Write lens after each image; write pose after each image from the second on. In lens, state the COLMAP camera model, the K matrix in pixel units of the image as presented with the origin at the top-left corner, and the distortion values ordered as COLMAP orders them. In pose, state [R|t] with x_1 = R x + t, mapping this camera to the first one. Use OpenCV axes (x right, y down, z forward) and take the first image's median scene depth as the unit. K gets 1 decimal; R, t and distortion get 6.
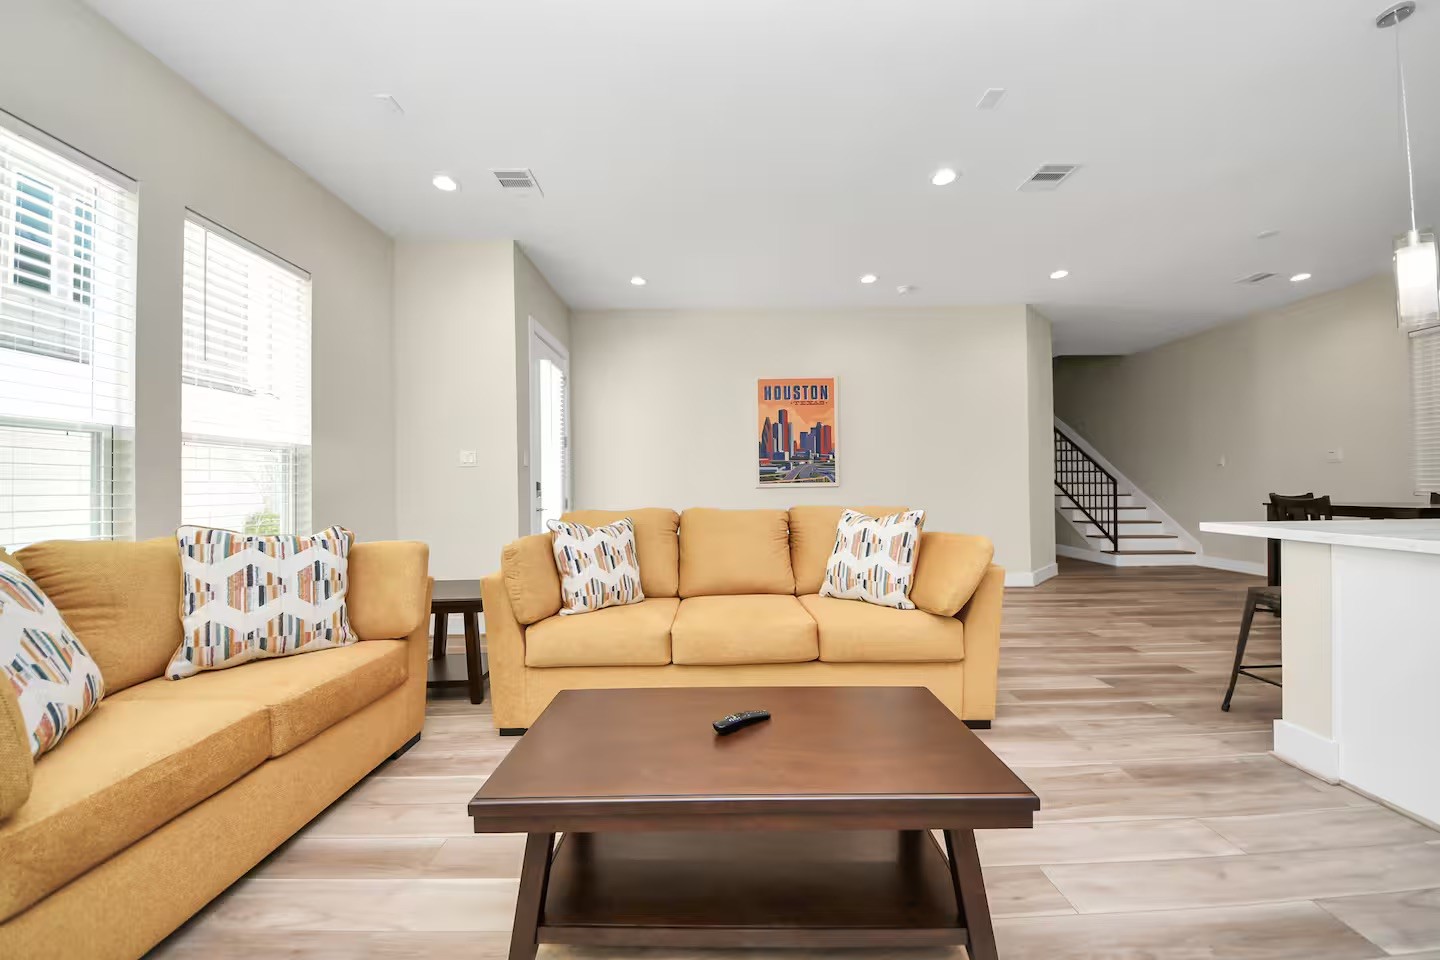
lens RADIAL K [[503.3, 0, 728.2], [0, 503.3, 480.2], [0, 0, 1]] dist [0.026639, -0.023052]
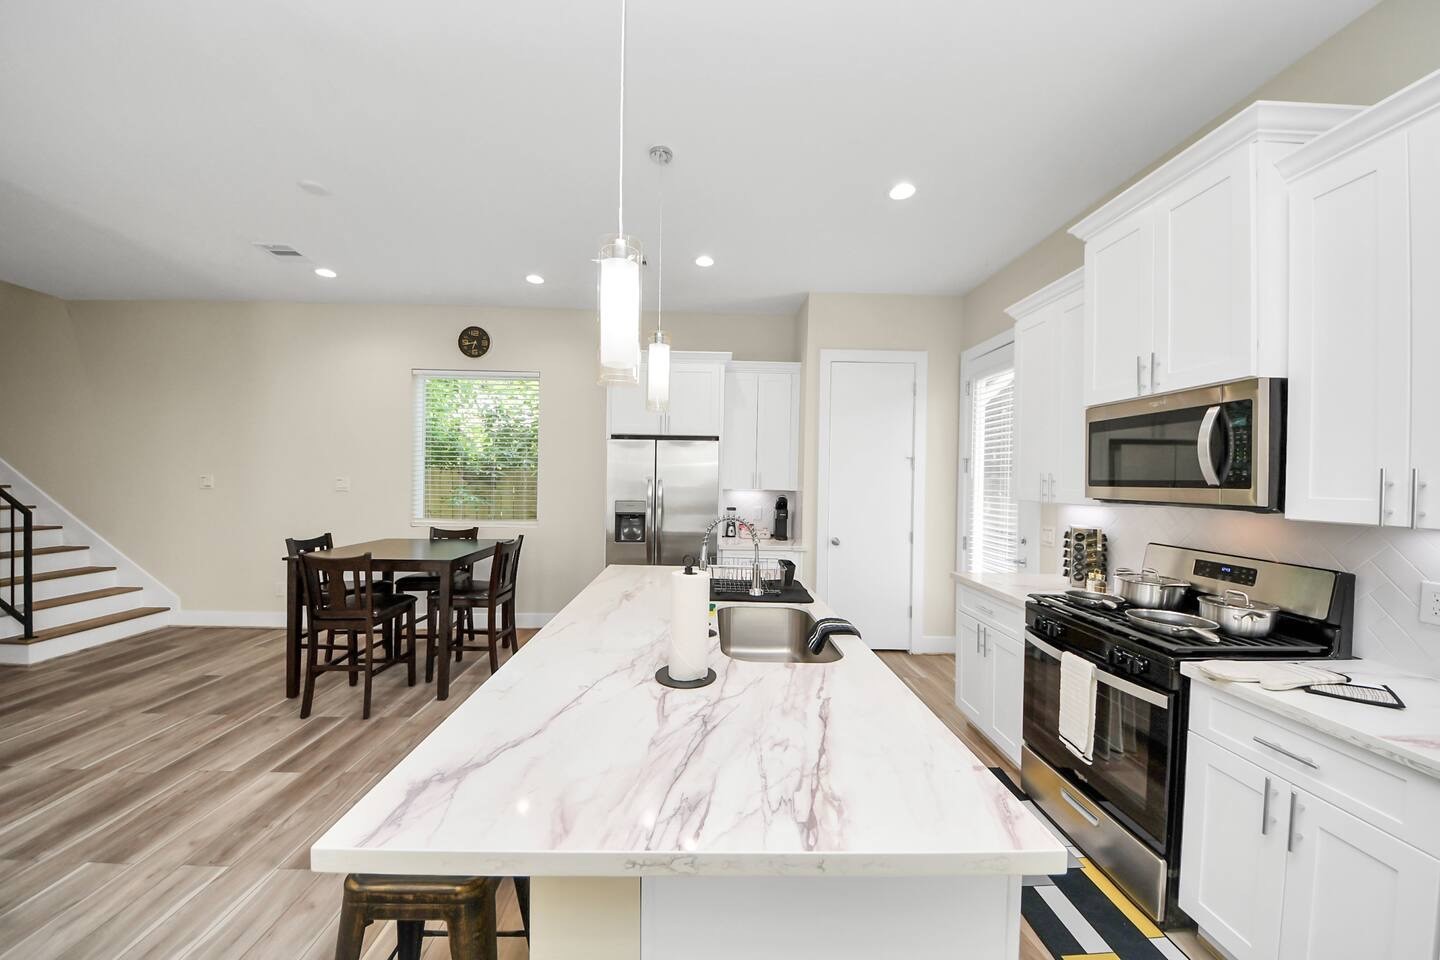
lens RADIAL K [[510.0, 0, 715.6], [0, 510.0, 478.0], [0, 0, 1]] dist [0.027846, -0.019828]
pose [[-0.019454, 0.008685, 0.999773, 0.234351], [-0.027278, 0.999585, -0.009214, -0.063346], [-0.999439, -0.027451, -0.019209, 0.302894]]
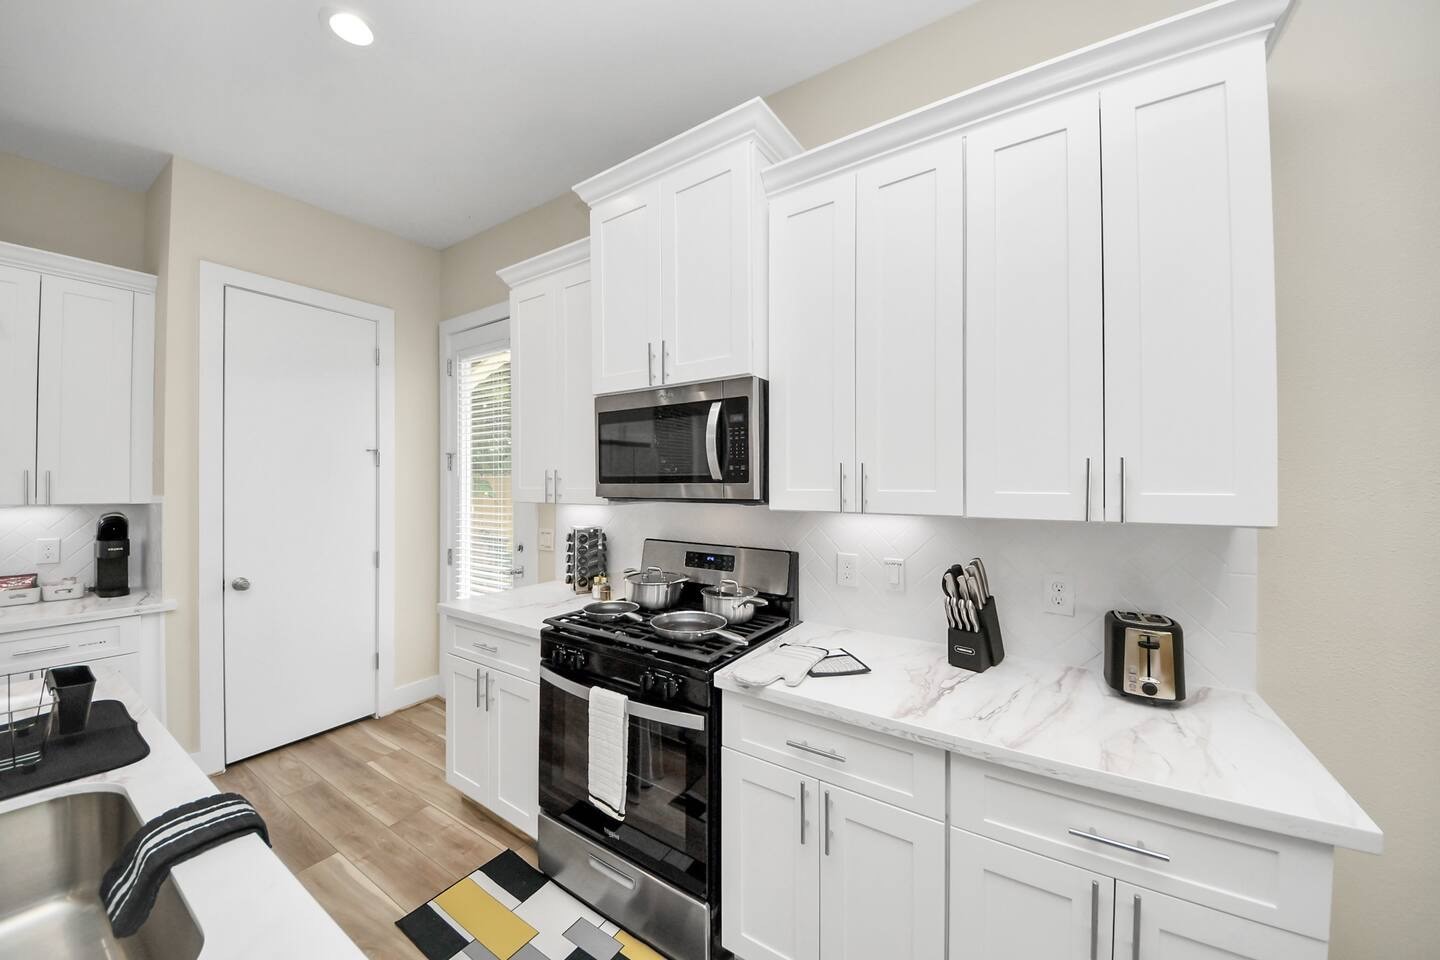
lens RADIAL K [[510.0, 0, 715.6], [0, 510.0, 478.0], [0, 0, 1]] dist [0.027846, -0.019828]
pose [[-0.826964, 0.015320, 0.562046, 0.372084], [0.005182, 0.999794, -0.019628, -0.065281], [-0.562231, -0.013319, -0.826873, 0.250358]]
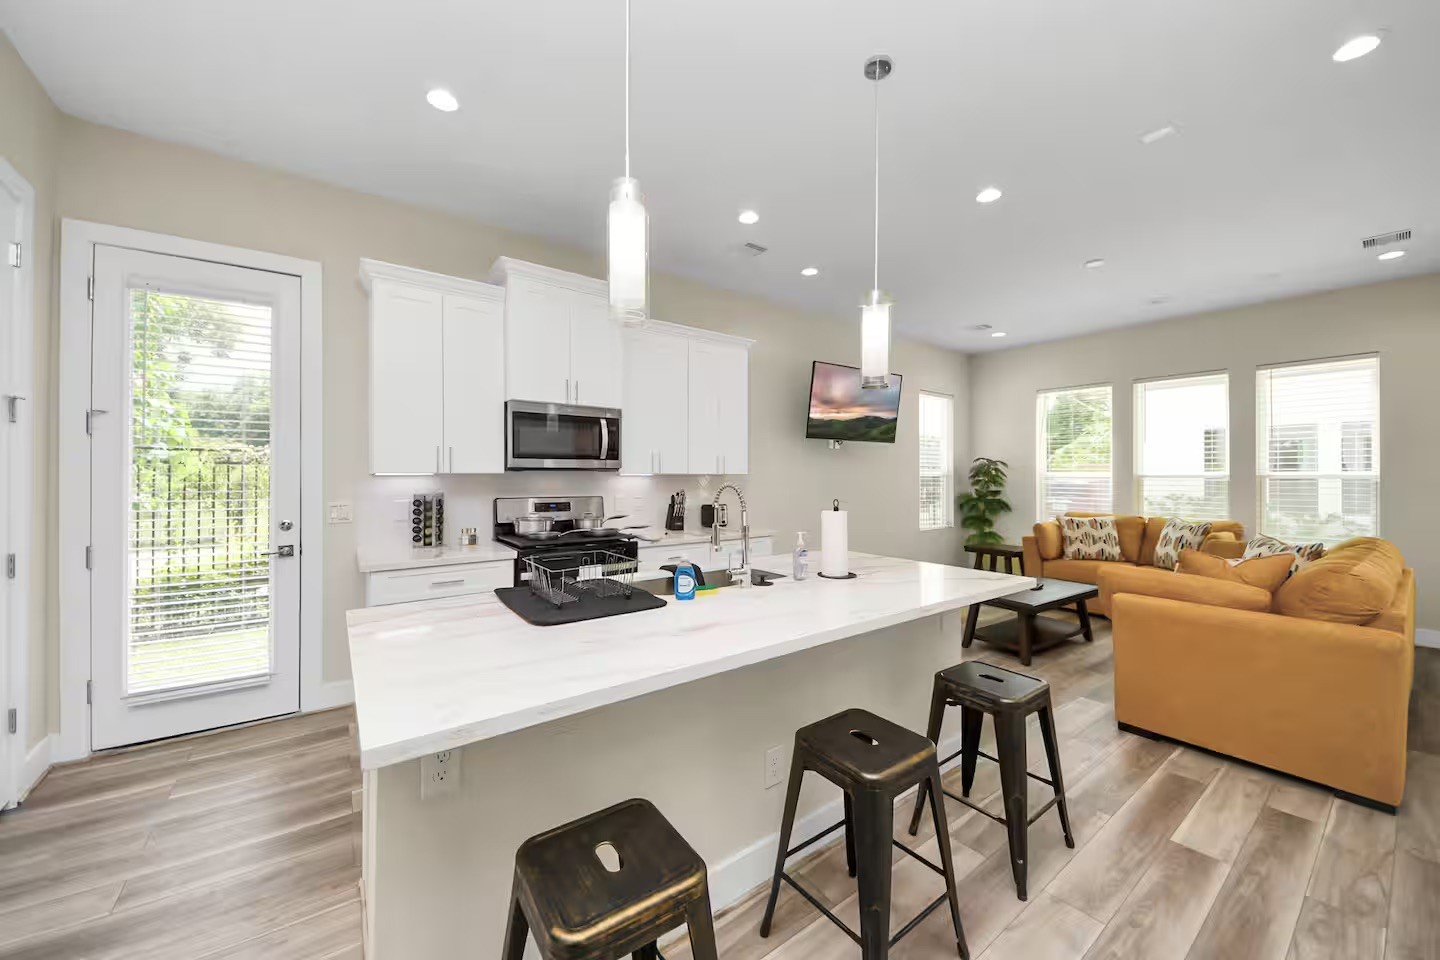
lens RADIAL K [[550.3, 0, 720.0], [0, 550.3, 480.0], [0, 0, 1]] dist [0.027259, -0.018123]
pose [[-0.800352, 0.014058, -0.599365, 0.836960], [0.010464, 0.999900, 0.009480, -0.048834], [0.599438, 0.001315, -0.800420, 0.611259]]
